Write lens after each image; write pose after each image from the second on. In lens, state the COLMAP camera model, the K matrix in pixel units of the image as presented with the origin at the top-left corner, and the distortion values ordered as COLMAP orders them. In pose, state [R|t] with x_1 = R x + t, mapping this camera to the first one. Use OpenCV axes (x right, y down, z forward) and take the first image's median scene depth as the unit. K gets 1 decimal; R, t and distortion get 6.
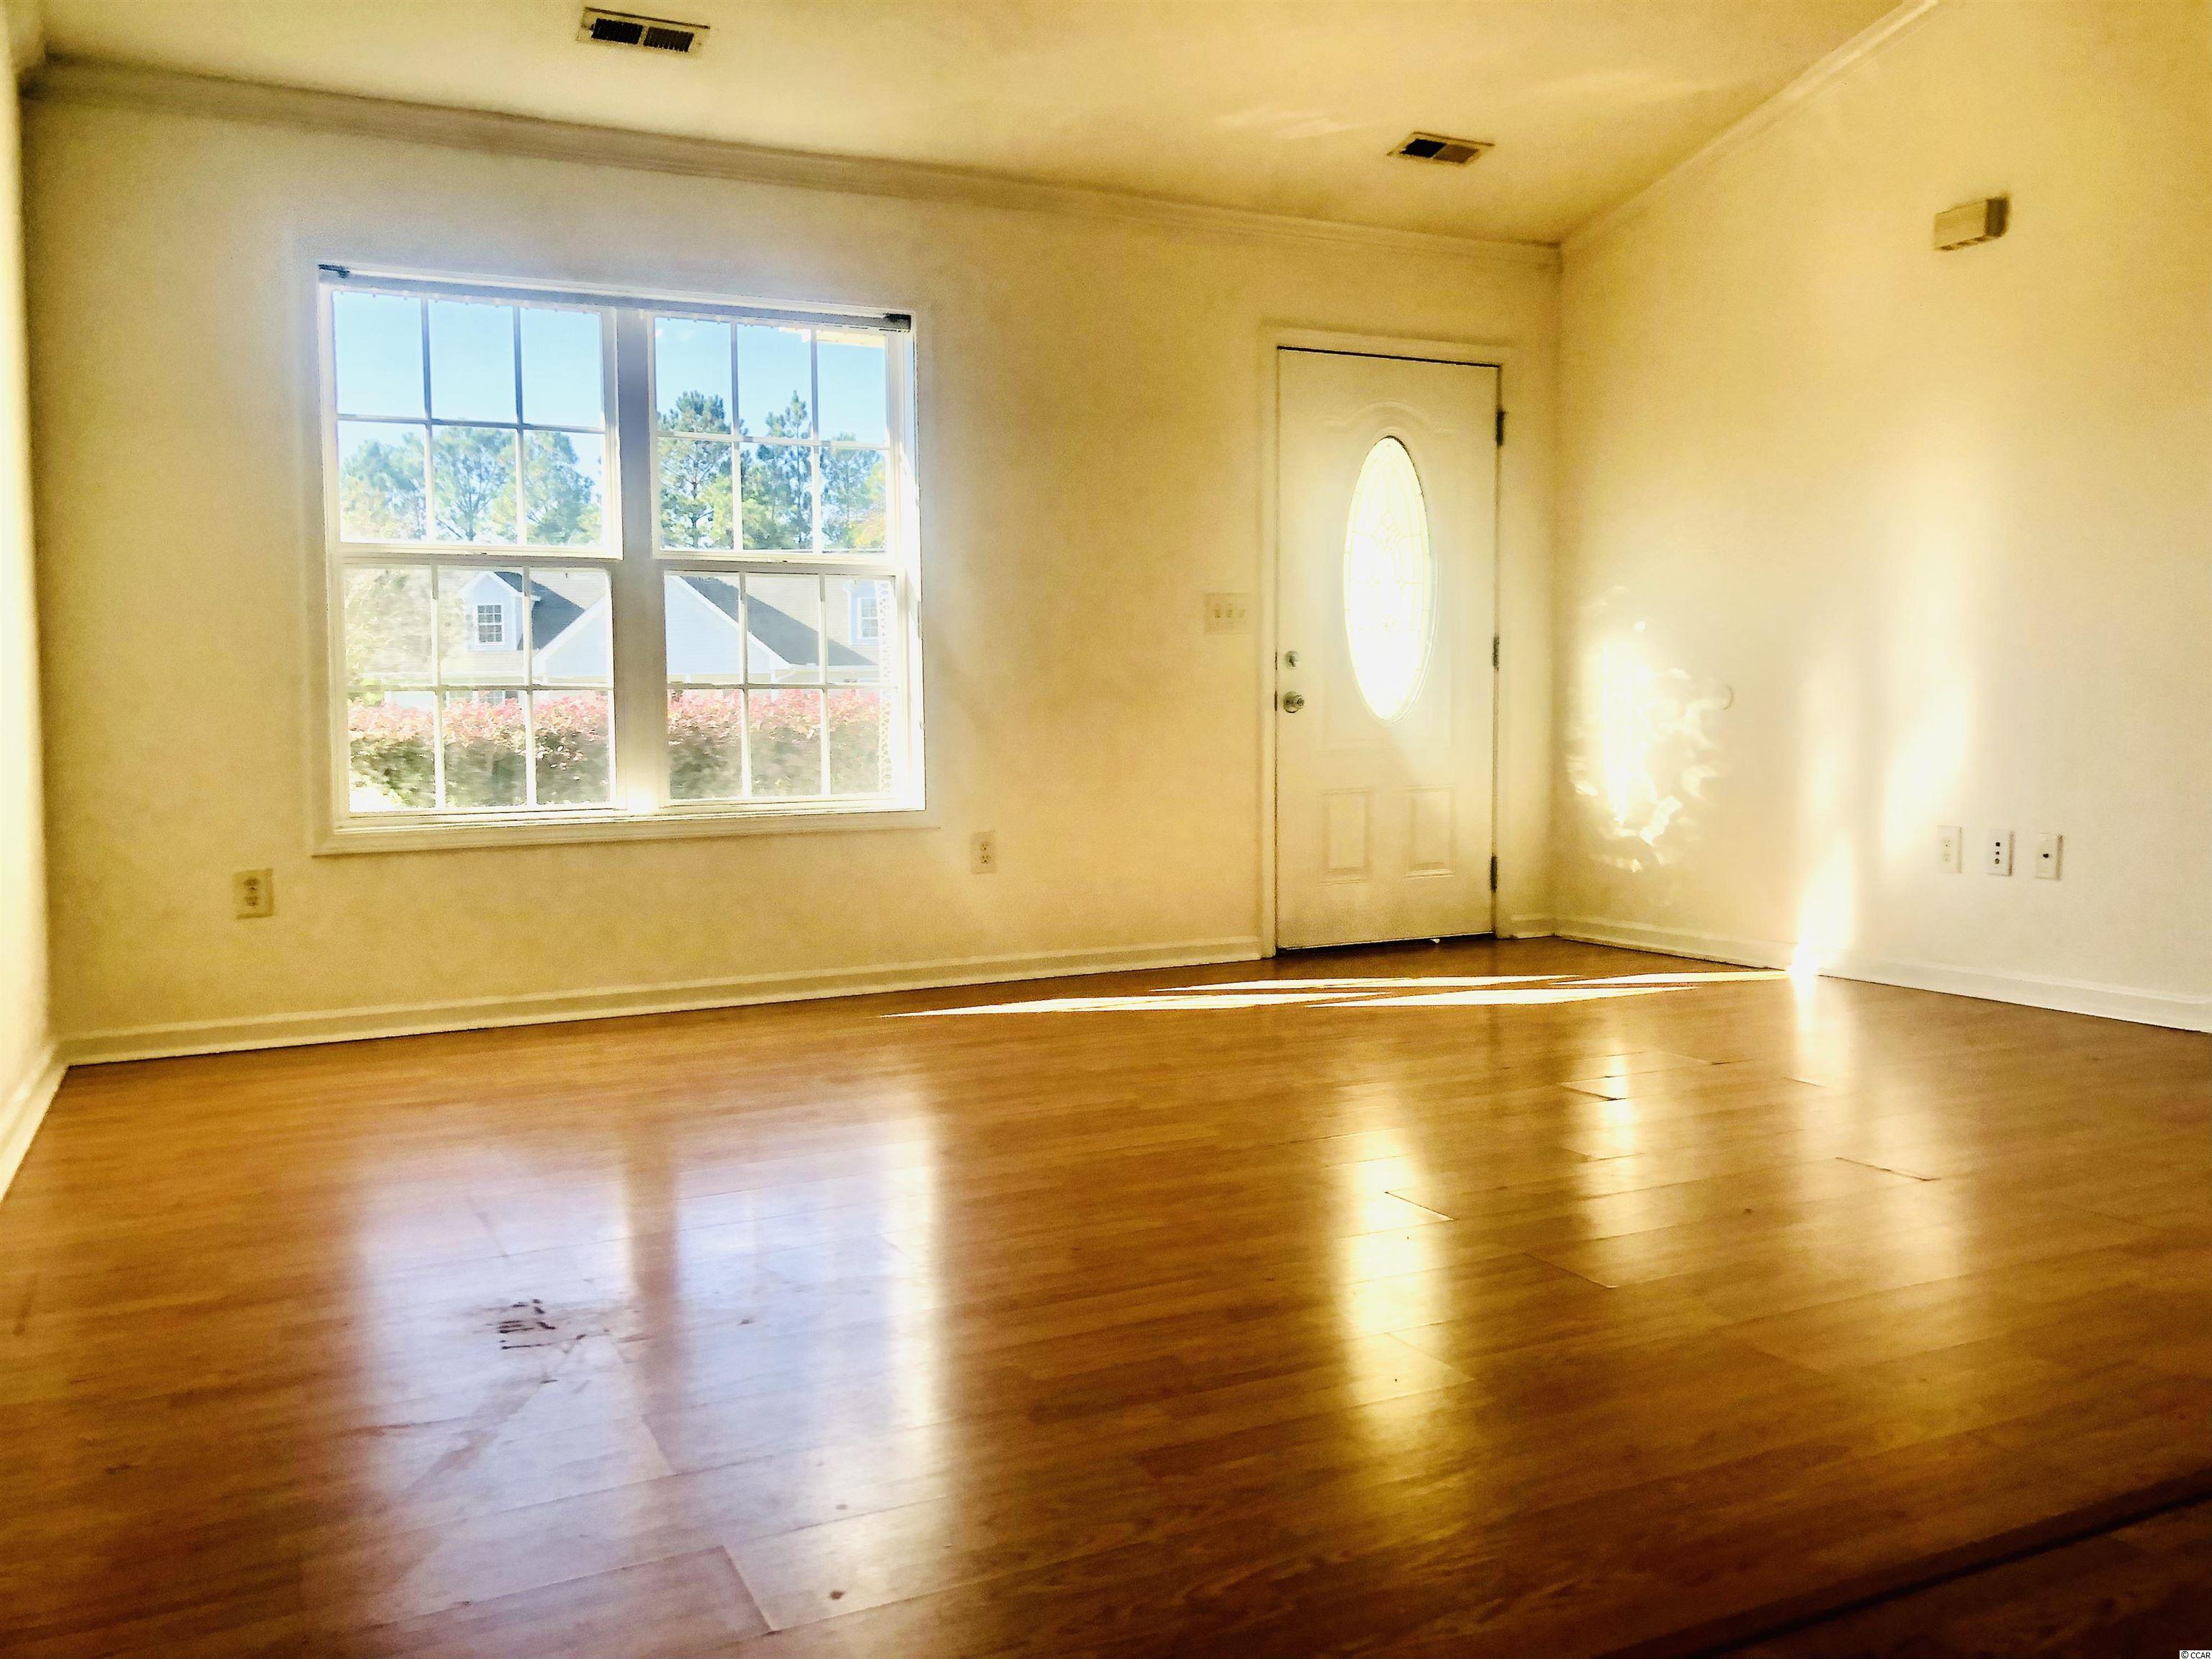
lens RADIAL K [[1830.1, 0, 1133.7], [0, 1830.1, 795.0], [0, 0, 1]] dist [0.085313, -0.113185]
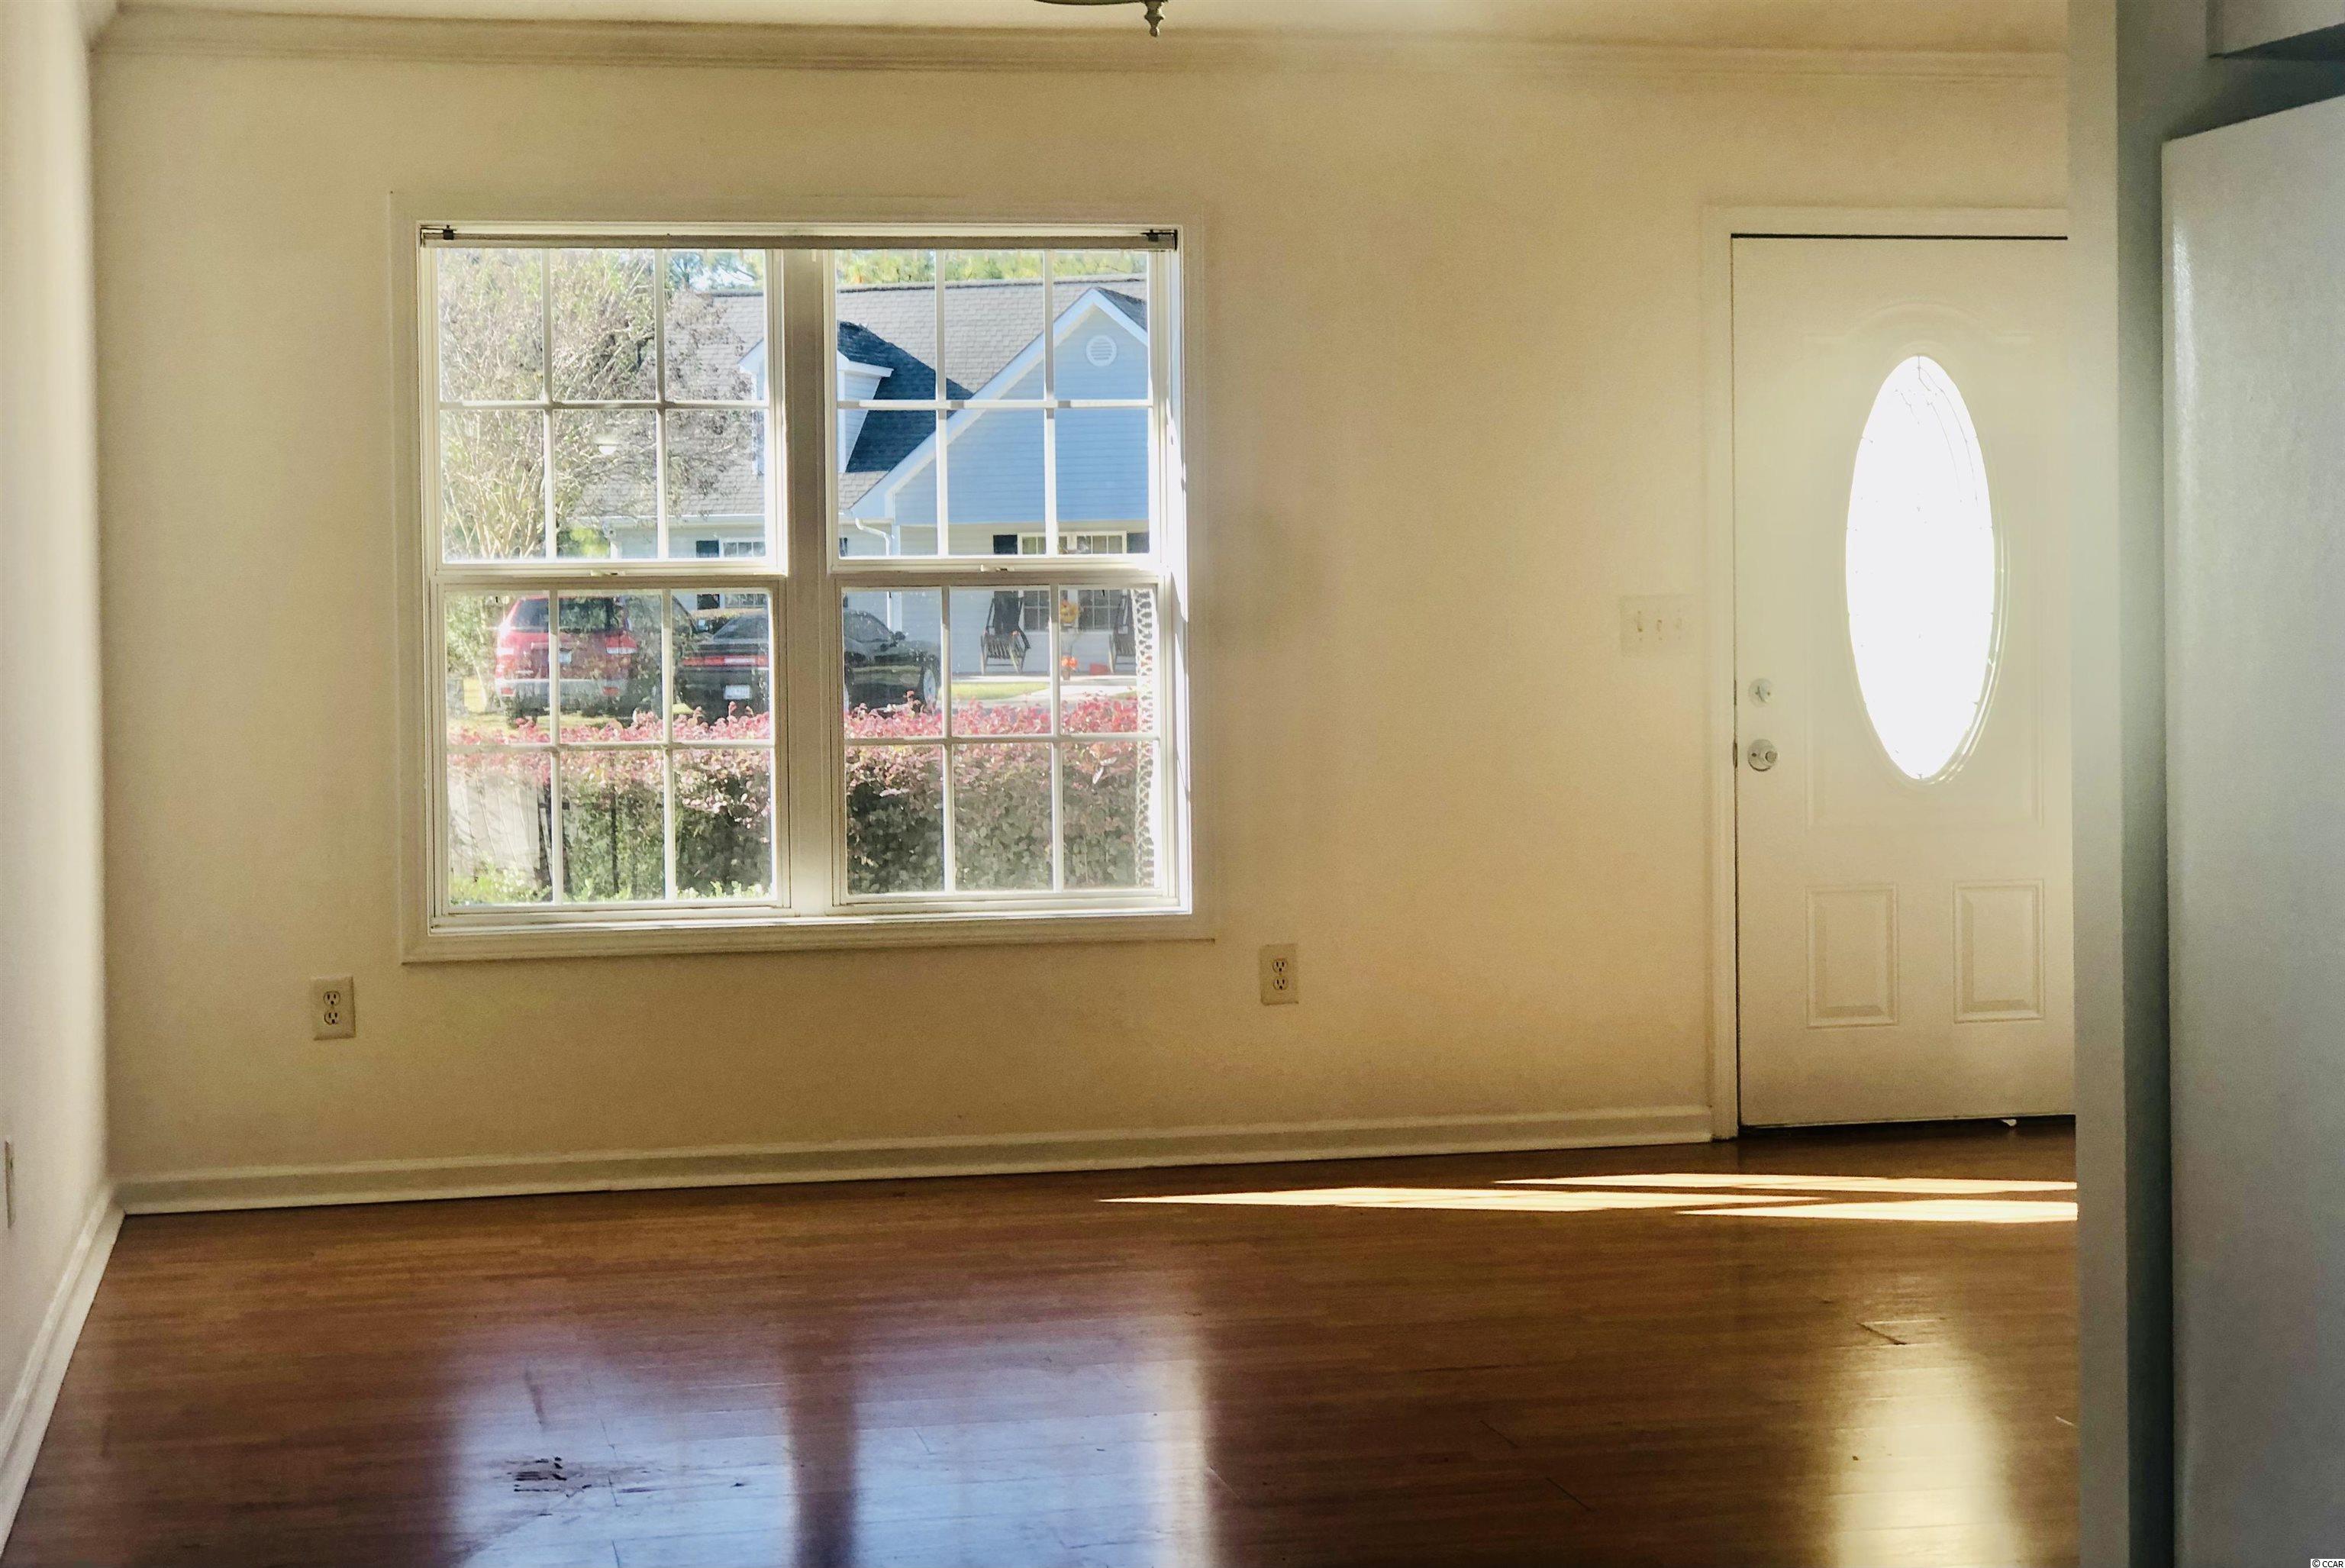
lens RADIAL K [[3693.7, 0, 1104.0], [0, 3693.7, 757.5], [0, 0, 1]] dist [0.293432, -1.655795]
pose [[0.968375, 0.013762, -0.249120, 0.230825], [-0.014076, 0.999901, 0.000521, -0.057241], [0.249103, 0.003002, 0.968472, -0.445402]]
